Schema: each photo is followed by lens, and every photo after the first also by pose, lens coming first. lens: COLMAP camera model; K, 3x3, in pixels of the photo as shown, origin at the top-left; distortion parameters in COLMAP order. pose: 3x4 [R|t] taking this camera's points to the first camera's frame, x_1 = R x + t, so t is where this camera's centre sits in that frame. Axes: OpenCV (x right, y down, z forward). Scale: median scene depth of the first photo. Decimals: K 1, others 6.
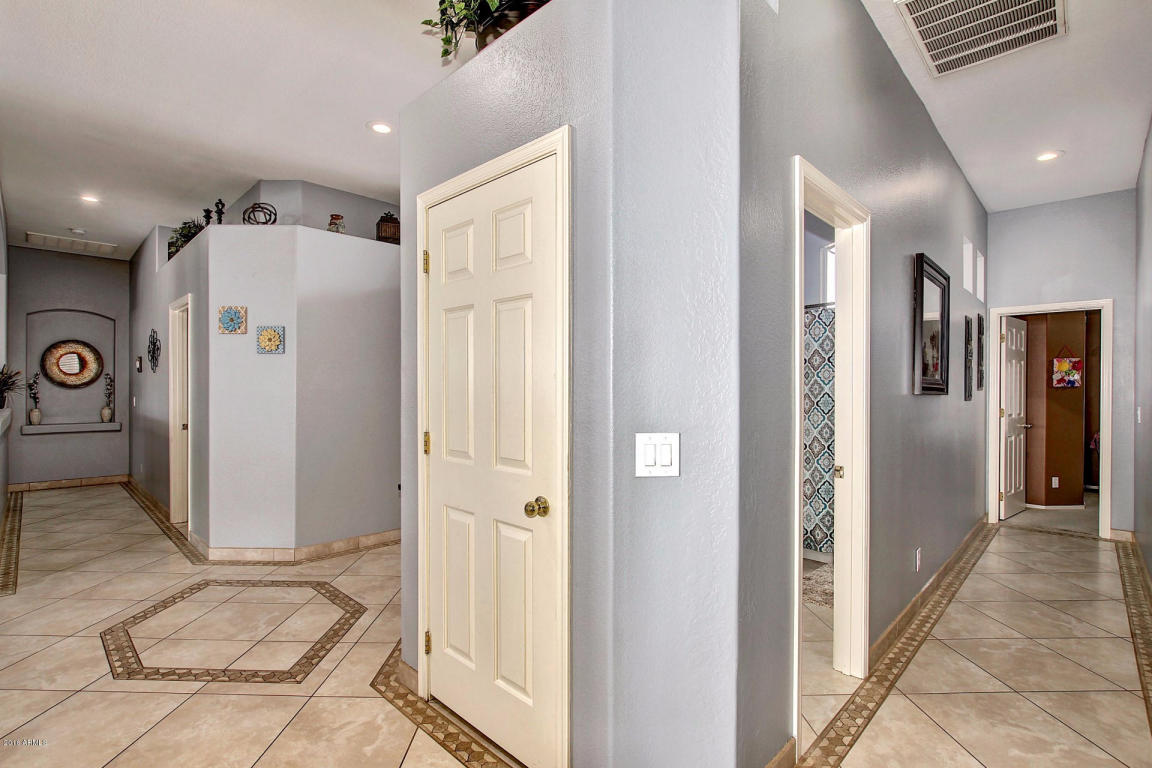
lens RADIAL K [[542.5, 0, 572.3], [0, 542.5, 392.5], [0, 0, 1]] dist [-0.036293, -0.000021]
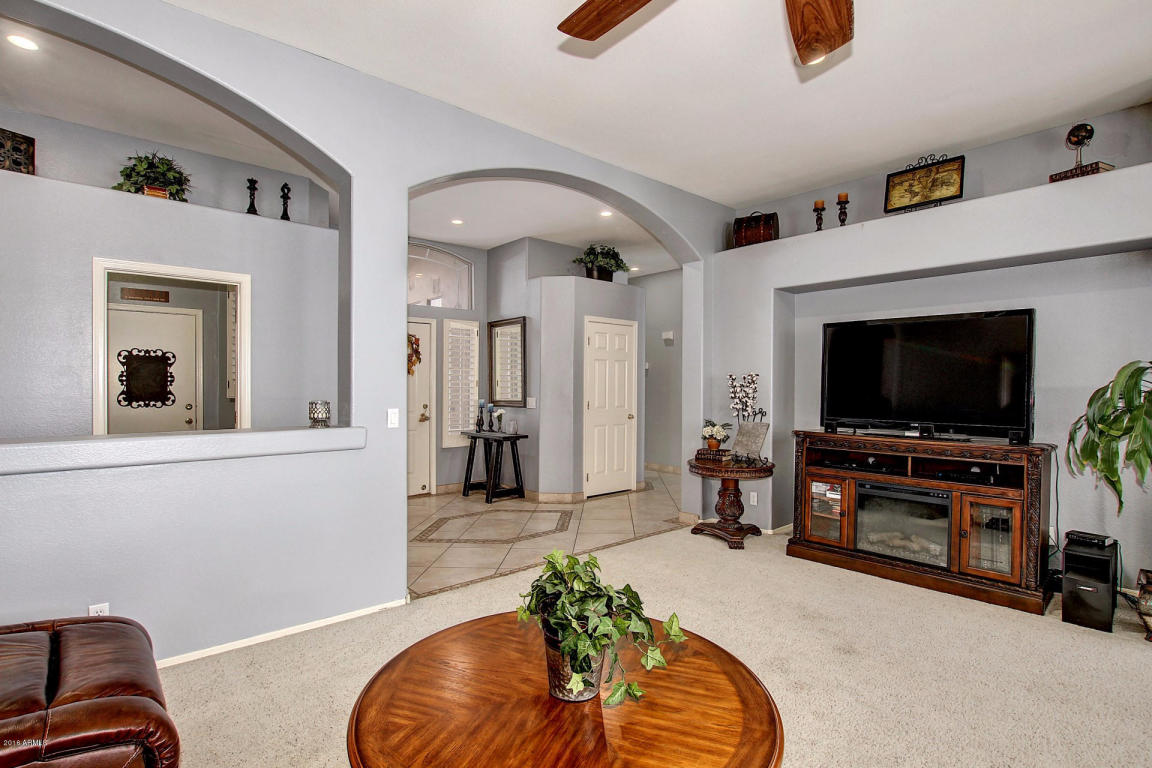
lens RADIAL K [[549.4, 0, 583.2], [0, 549.4, 389.6], [0, 0, 1]] dist [-0.003889, -0.000657]
pose [[0.090329, -0.014922, 0.995800, -1.115845], [0.003491, 0.999886, 0.014667, -0.011210], [-0.995906, 0.002152, 0.090371, 0.277012]]
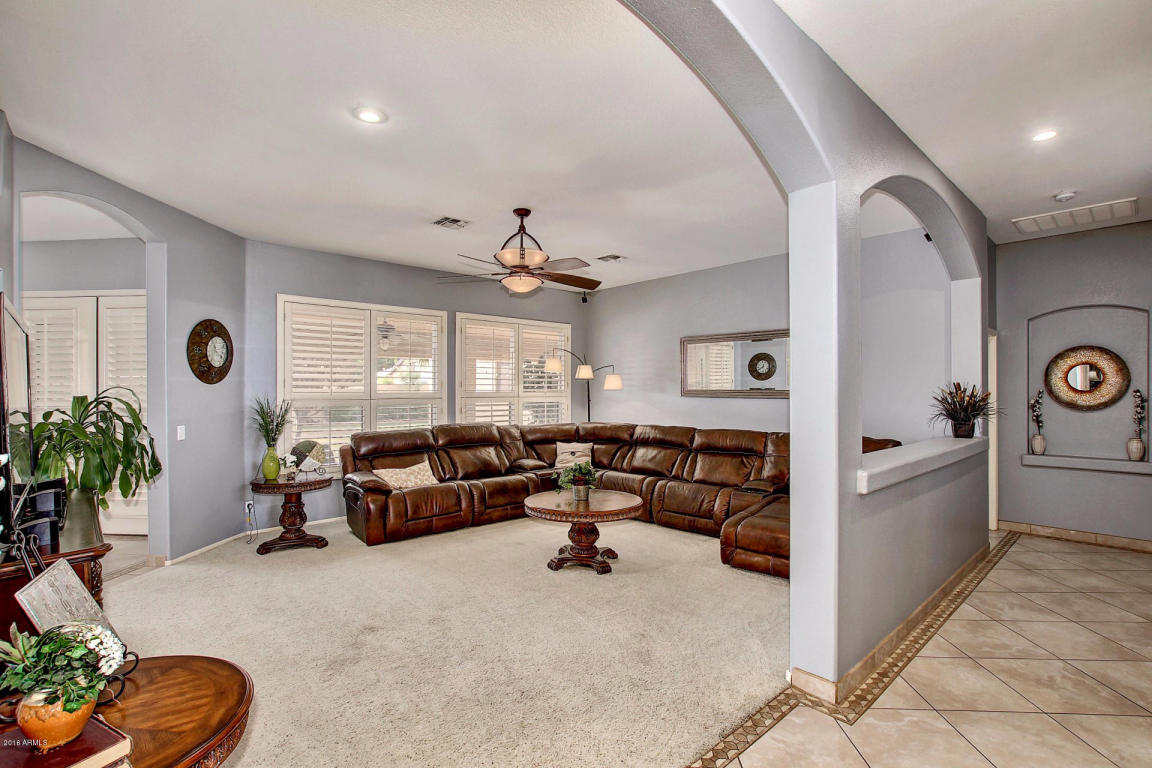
lens RADIAL K [[549.4, 0, 583.2], [0, 549.4, 389.6], [0, 0, 1]] dist [-0.003889, -0.000657]
pose [[-0.031001, -0.010835, -0.999461, -0.154071], [-0.004859, 0.999931, -0.010690, -0.026521], [0.999508, 0.004525, -0.031051, 0.317905]]
